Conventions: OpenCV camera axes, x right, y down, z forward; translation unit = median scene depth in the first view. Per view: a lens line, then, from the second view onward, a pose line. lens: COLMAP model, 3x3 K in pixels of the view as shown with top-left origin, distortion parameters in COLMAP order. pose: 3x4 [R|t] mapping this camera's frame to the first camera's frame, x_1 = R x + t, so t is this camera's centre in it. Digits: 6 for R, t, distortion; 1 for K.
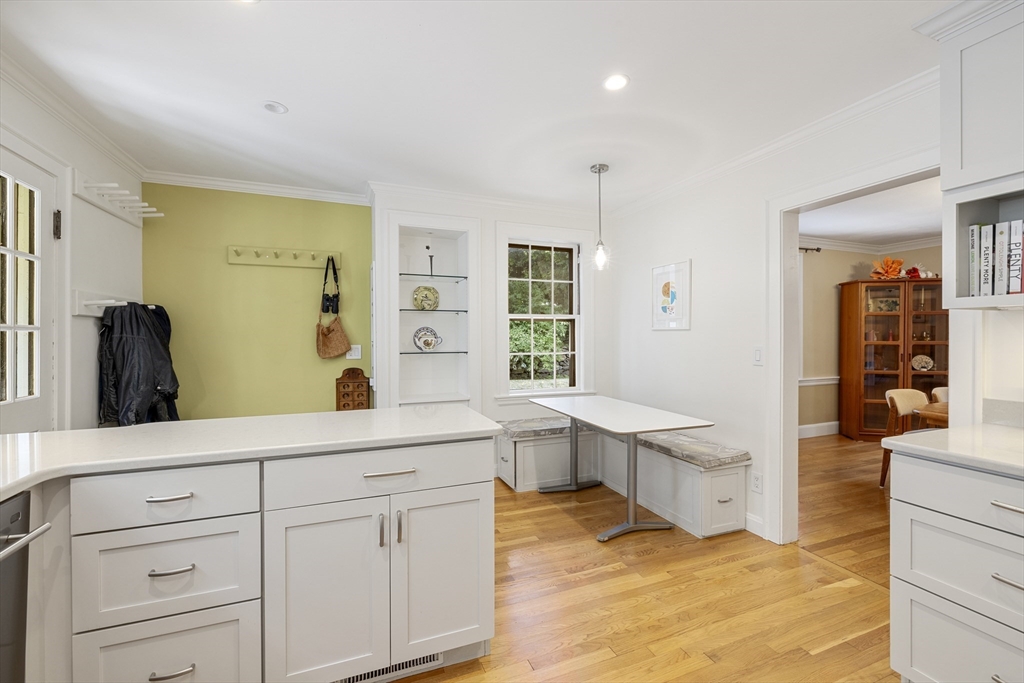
lens RADIAL K [[434.1, 0, 515.5], [0, 434.1, 339.2], [0, 0, 1]] dist [0.000148, -0.000057]
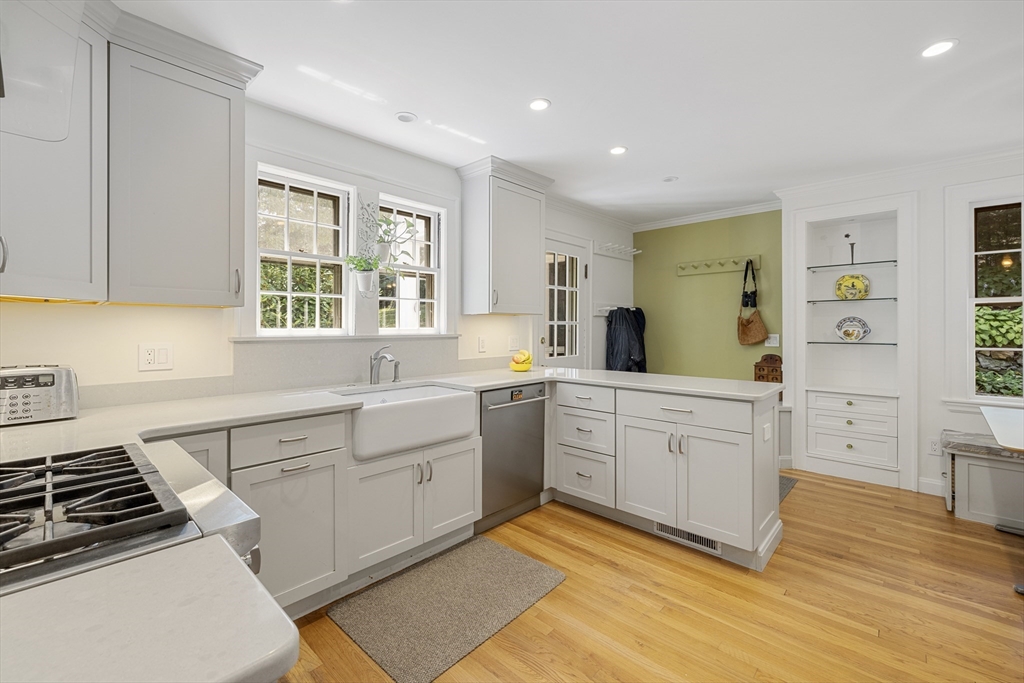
lens RADIAL K [[434.1, 0, 500.0], [0, 434.1, 326.4], [0, 0, 1]] dist [0.000148, -0.000057]
pose [[0.408394, -0.000301, -0.912806, 0.359065], [-0.005349, 0.999982, -0.002723, -0.000166], [0.912790, 0.005994, 0.408385, -0.109420]]
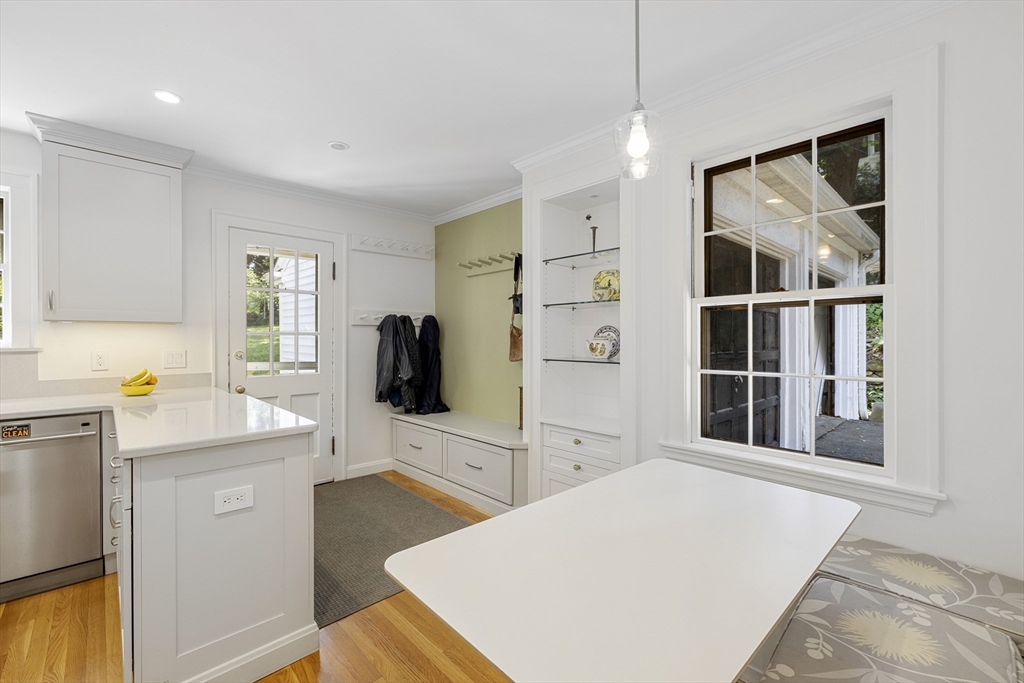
lens RADIAL K [[434.1, 0, 505.4], [0, 434.1, 340.2], [0, 0, 1]] dist [0.000148, -0.000057]
pose [[0.355138, 0.005536, -0.934798, 0.418966], [-0.006470, 0.999973, 0.003464, -0.005504], [0.934792, 0.004818, 0.355164, 0.588768]]
